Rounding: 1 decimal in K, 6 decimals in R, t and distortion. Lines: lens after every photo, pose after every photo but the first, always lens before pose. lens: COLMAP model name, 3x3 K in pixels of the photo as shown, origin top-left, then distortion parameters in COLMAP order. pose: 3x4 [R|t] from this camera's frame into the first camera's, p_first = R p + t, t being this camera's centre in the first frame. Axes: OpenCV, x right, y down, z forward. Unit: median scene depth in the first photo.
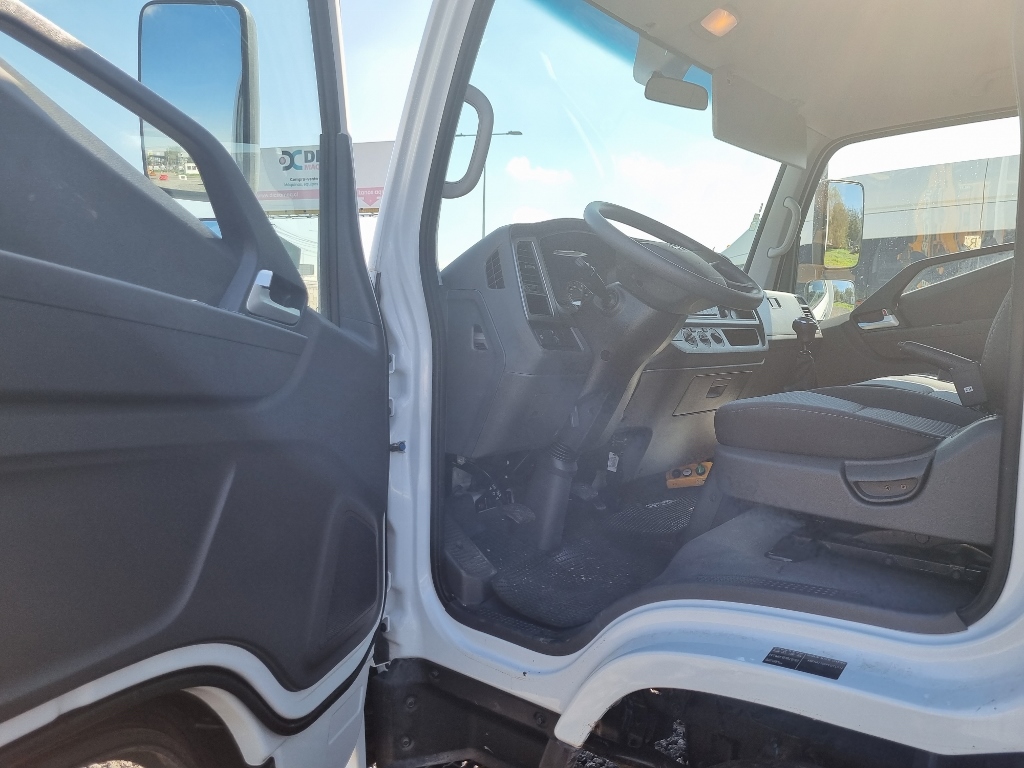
lens RADIAL K [[784.9, 0, 511.0], [0, 784.9, 380.4], [0, 0, 1]] dist [0.026695, -0.021110]
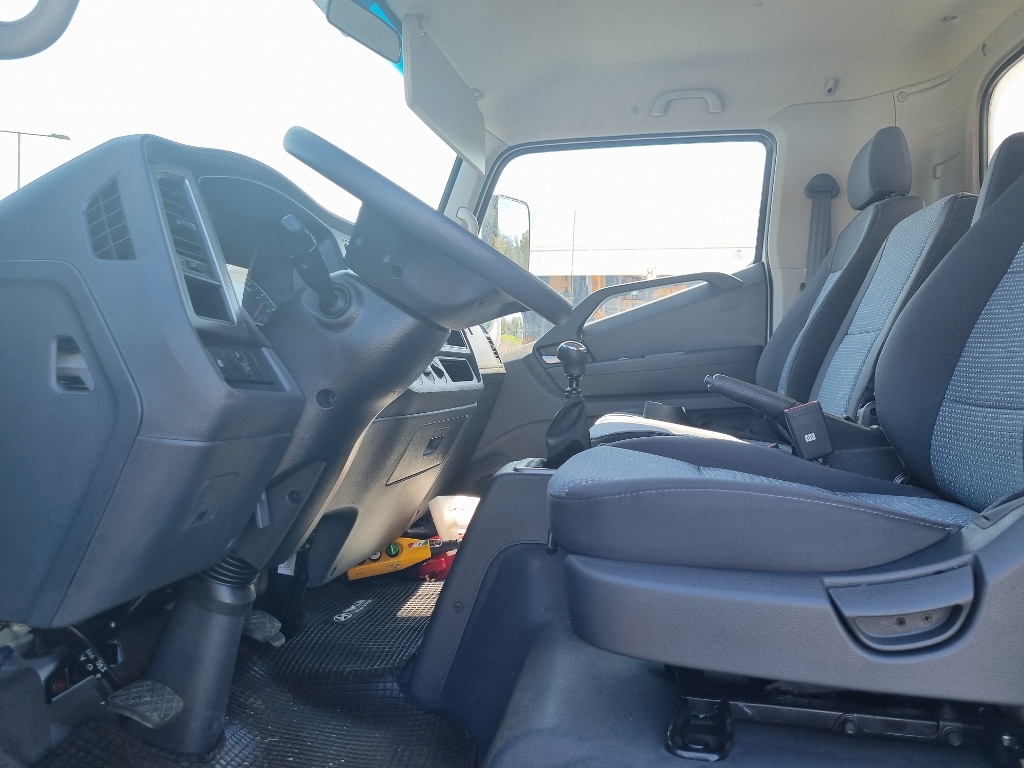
lens RADIAL K [[784.9, 0, 518.7], [0, 784.9, 384.6], [0, 0, 1]] dist [0.026695, -0.021110]
pose [[0.862999, -0.004614, 0.505185, -0.042051], [0.025974, 0.999041, -0.035248, -0.017461], [-0.504538, 0.043541, 0.862291, 0.412415]]
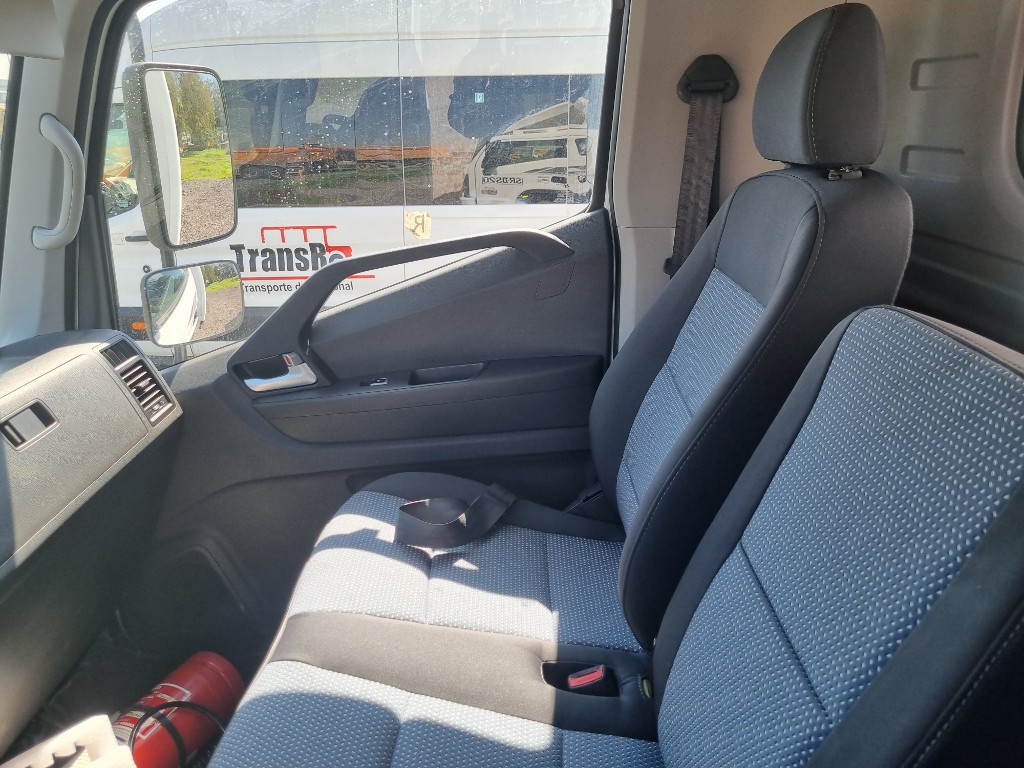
lens RADIAL K [[784.9, 0, 505.4], [0, 784.9, 393.8], [0, 0, 1]] dist [0.026695, -0.021110]
pose [[0.778573, -0.229928, 0.583915, 0.429473], [0.067302, 0.955689, 0.286582, -0.323924], [-0.623934, -0.183827, 0.759548, 0.792061]]
